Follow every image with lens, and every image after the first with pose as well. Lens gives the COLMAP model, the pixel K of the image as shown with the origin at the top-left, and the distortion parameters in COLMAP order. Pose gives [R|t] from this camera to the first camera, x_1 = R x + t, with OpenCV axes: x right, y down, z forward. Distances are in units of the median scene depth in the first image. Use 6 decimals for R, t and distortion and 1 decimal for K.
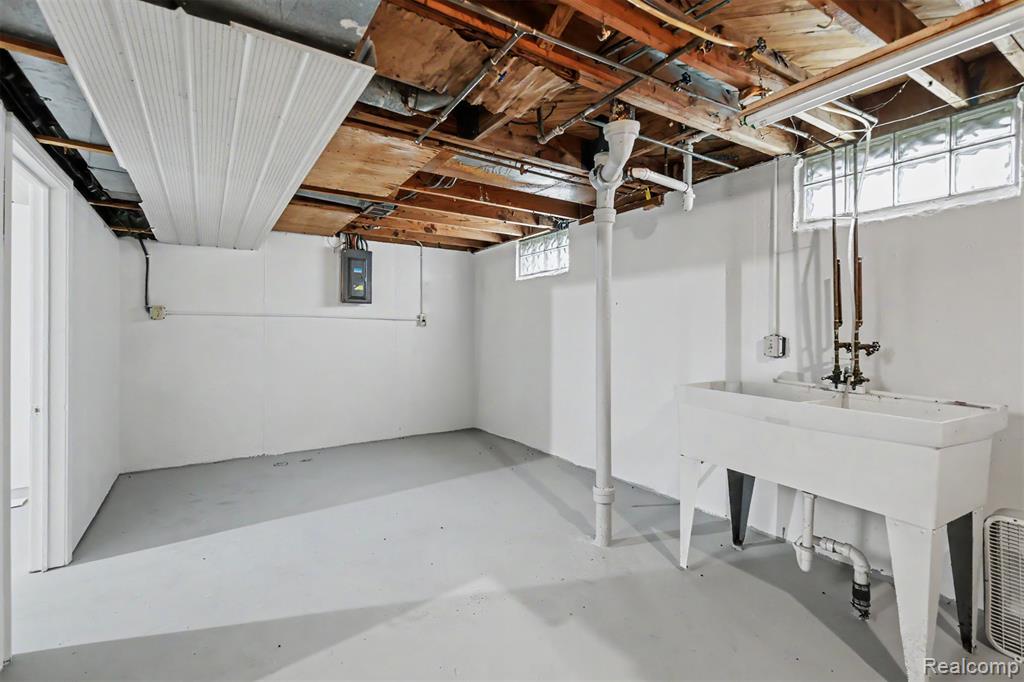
lens RADIAL K [[474.5, 0, 517.6], [0, 474.5, 334.4], [0, 0, 1]] dist [-0.000232, 0.000014]
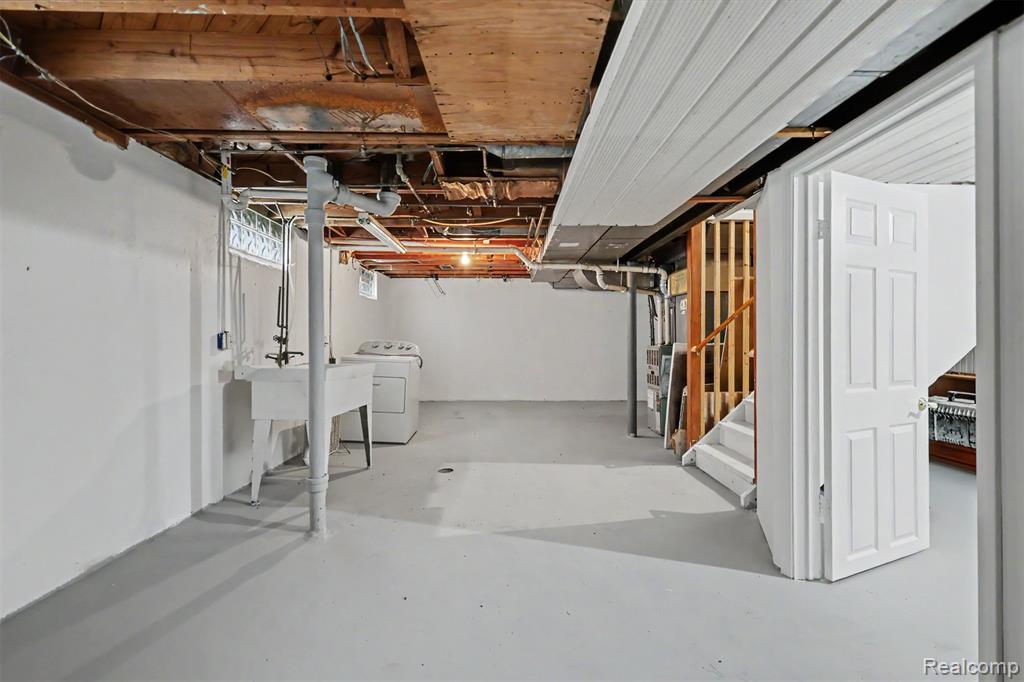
lens RADIAL K [[448.9, 0, 513.0], [0, 448.9, 338.0], [0, 0, 1]] dist [-0.000488, -0.000354]
pose [[-0.851204, -0.004521, 0.524816, -0.728489], [-0.003539, 0.999990, 0.002874, 0.011980], [-0.524823, 0.000589, -0.851211, 1.669301]]
